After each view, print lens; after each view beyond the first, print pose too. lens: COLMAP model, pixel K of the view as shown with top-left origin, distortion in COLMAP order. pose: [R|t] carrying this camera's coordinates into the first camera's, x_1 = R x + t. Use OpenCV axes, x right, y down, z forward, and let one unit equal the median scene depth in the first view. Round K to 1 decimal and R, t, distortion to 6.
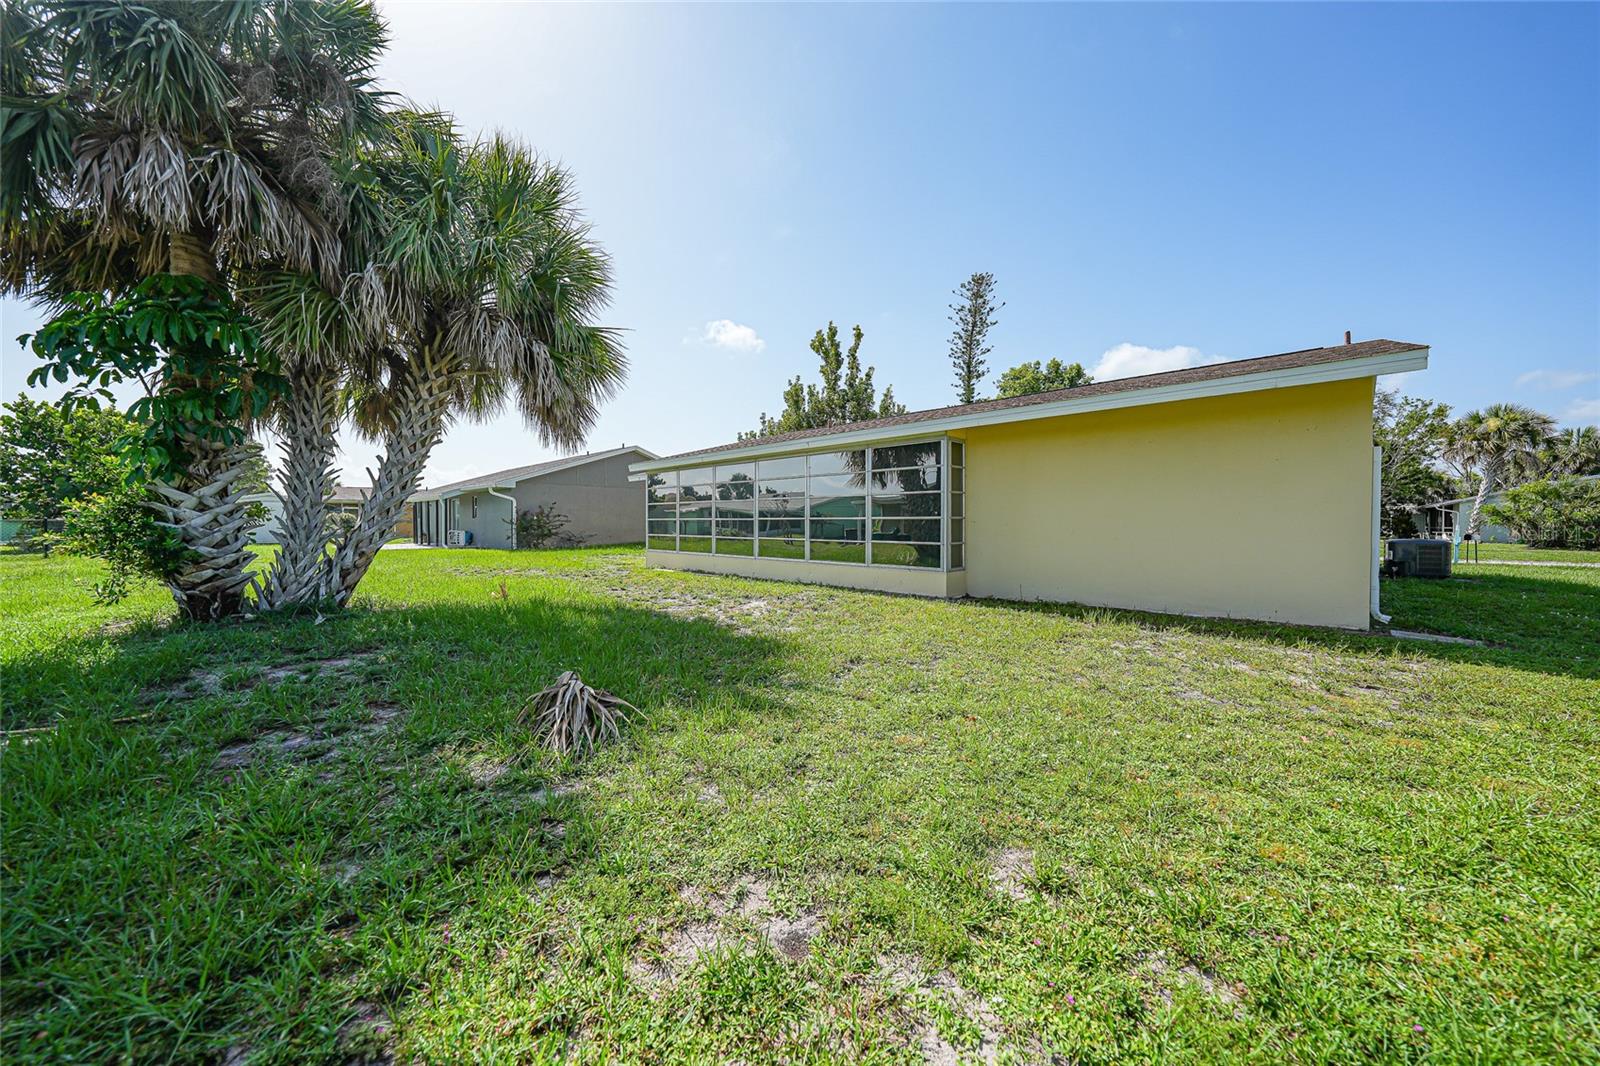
lens RADIAL K [[562.5, 0, 802.9], [0, 562.5, 528.5], [0, 0, 1]] dist [-0.011682, 0.000194]
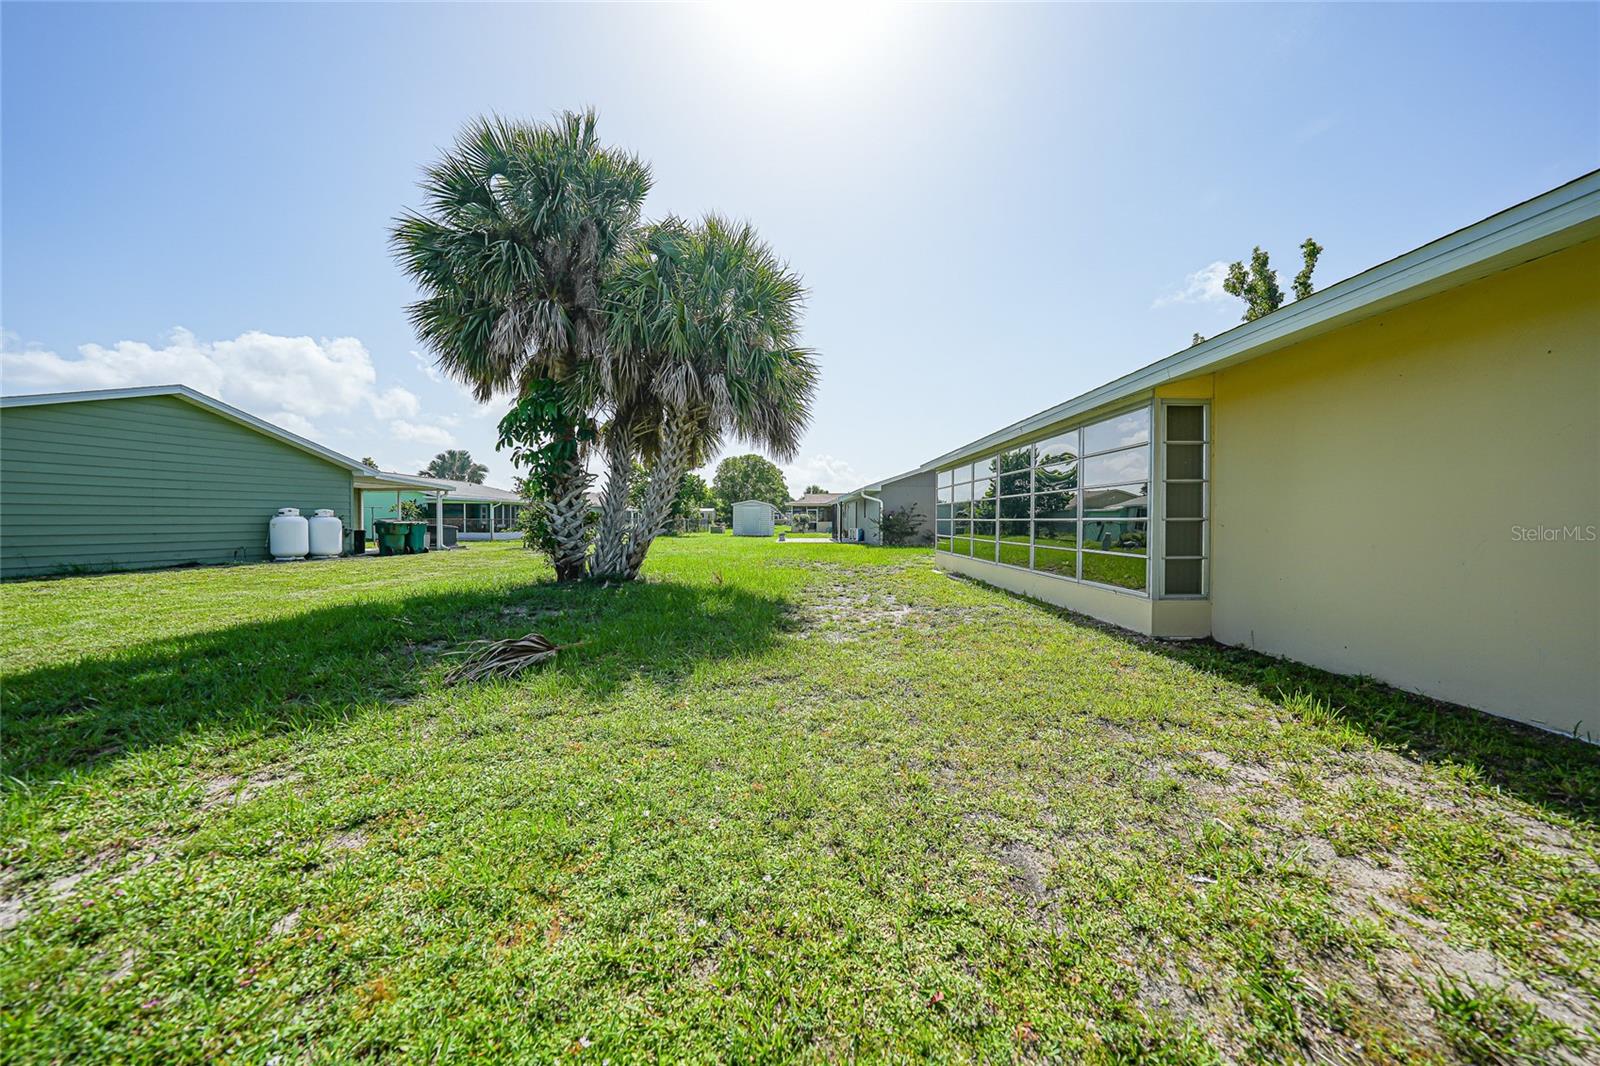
lens RADIAL K [[562.5, 0, 802.9], [0, 562.5, 528.5], [0, 0, 1]] dist [-0.011682, 0.000194]
pose [[0.705498, 0.011849, -0.708613, 0.381801], [-0.010286, 0.999926, 0.006479, -0.006054], [0.708637, 0.002718, 0.705568, 0.189760]]
